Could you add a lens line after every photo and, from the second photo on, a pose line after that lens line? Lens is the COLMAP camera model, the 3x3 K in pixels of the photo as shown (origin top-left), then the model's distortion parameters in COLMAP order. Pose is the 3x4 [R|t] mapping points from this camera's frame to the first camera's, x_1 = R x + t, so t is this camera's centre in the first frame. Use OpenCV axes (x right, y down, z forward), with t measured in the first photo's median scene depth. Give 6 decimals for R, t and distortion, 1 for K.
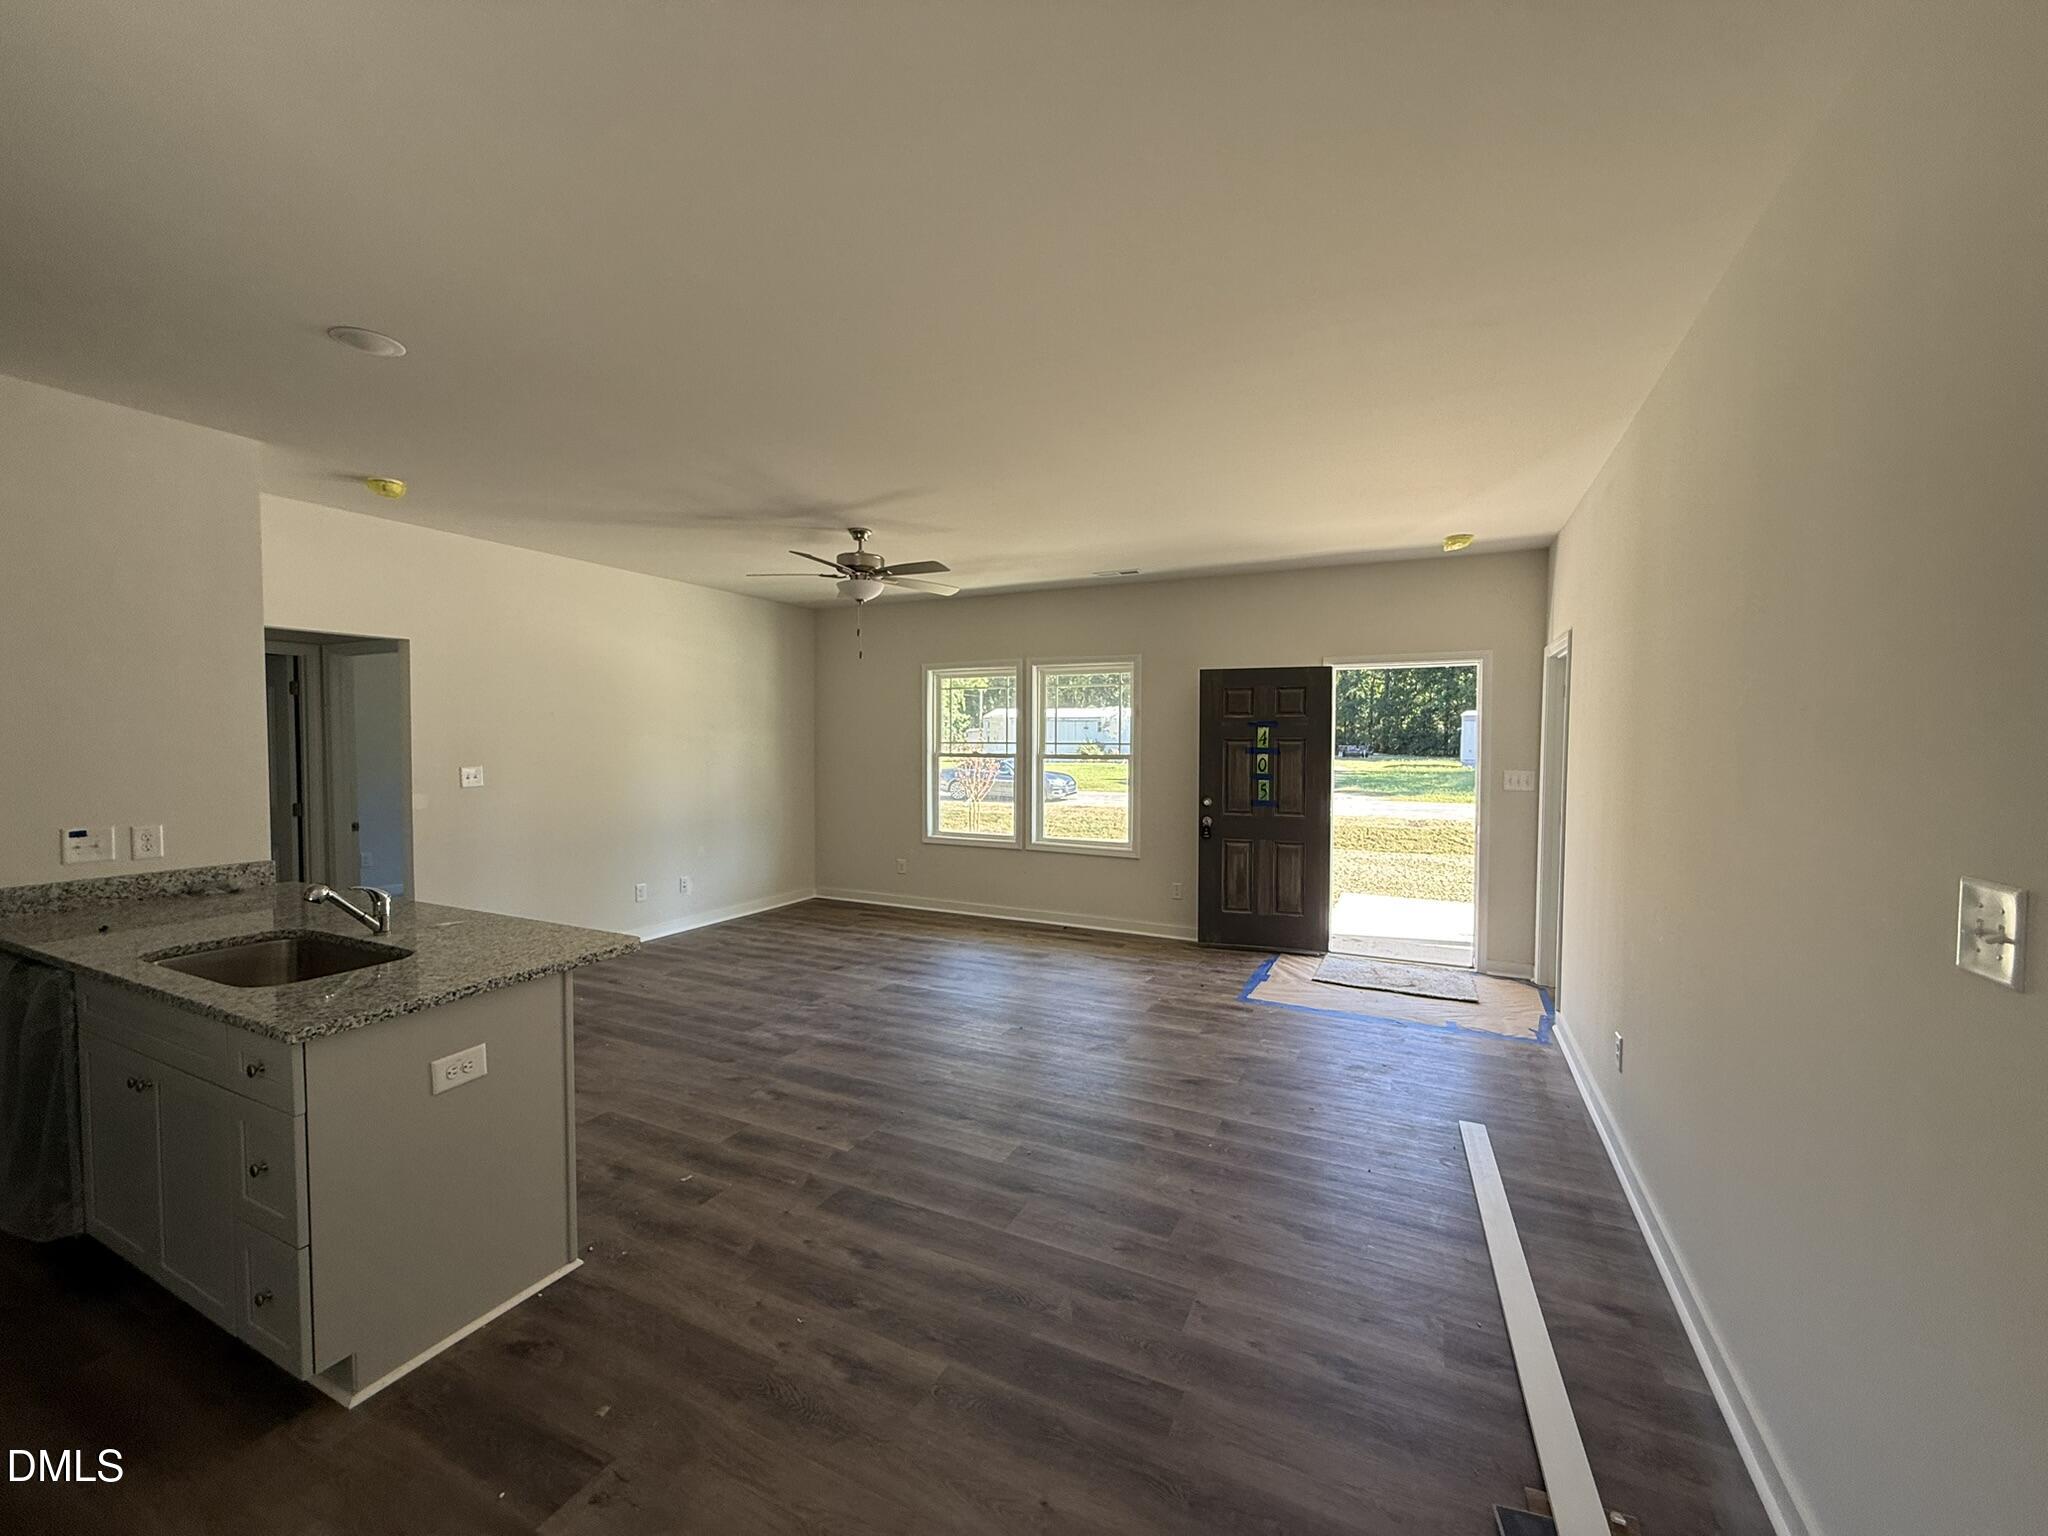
lens RADIAL K [[817.0, 0, 1018.9], [0, 817.0, 768.0], [0, 0, 1]] dist [0.000822, -0.000318]
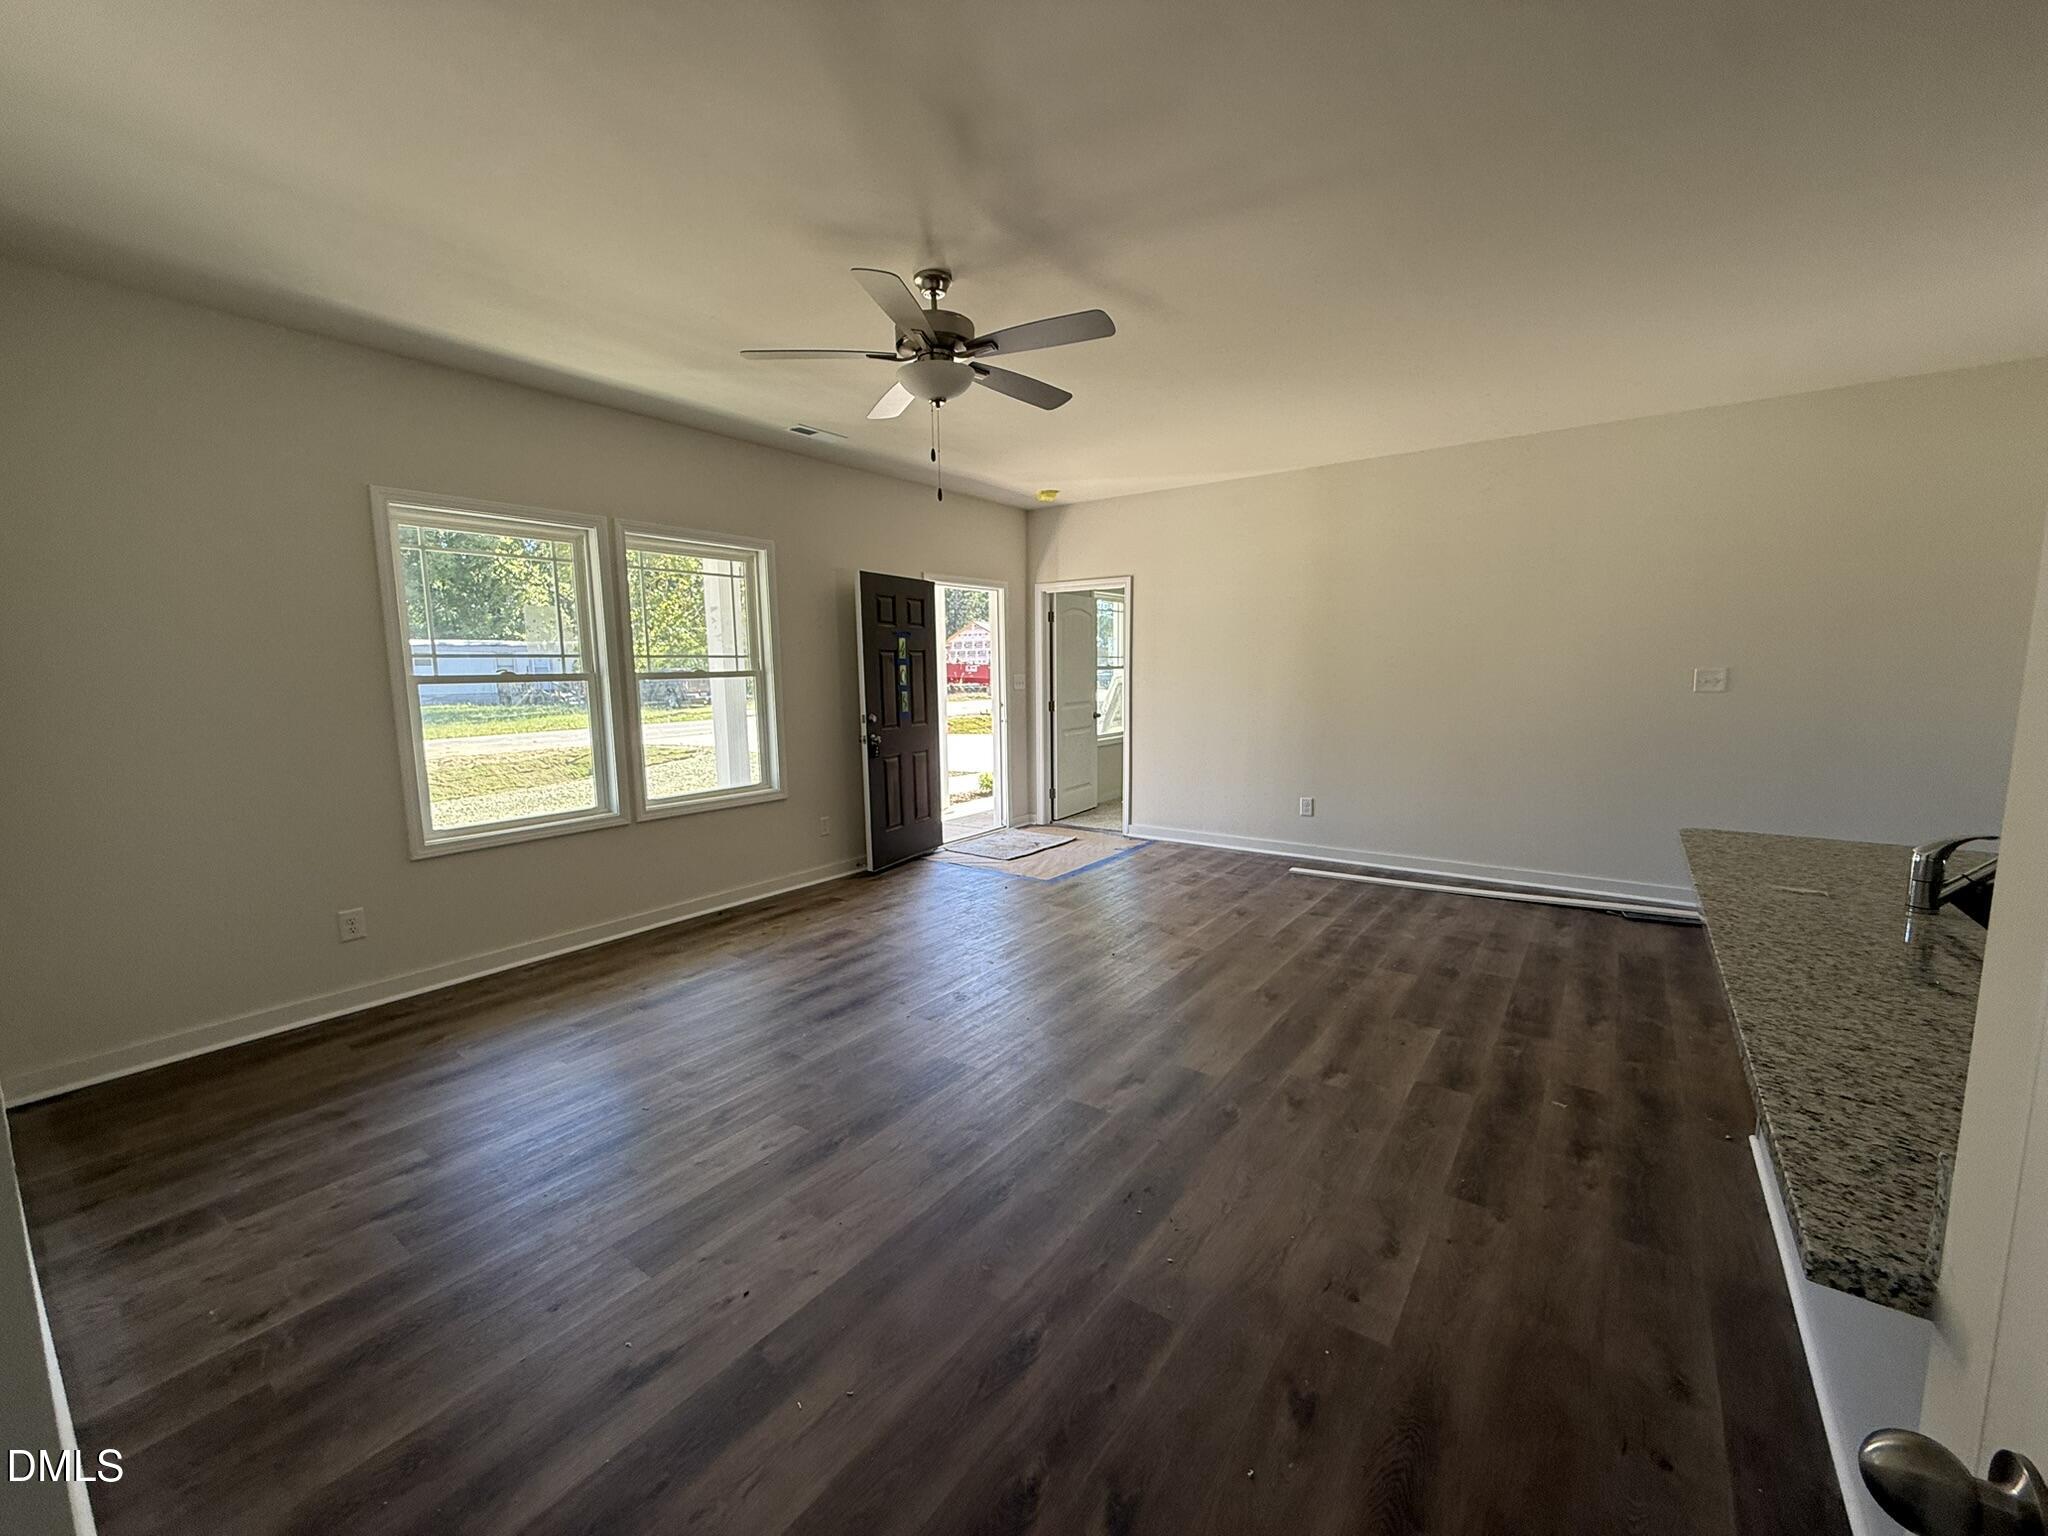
lens RADIAL K [[817.0, 0, 1018.9], [0, 817.0, 768.0], [0, 0, 1]] dist [0.000822, -0.000318]
pose [[0.172994, -0.127069, 0.976692, -0.911359], [0.048756, 0.991532, 0.120364, -0.008032], [-0.983715, 0.026798, 0.177724, 0.955646]]
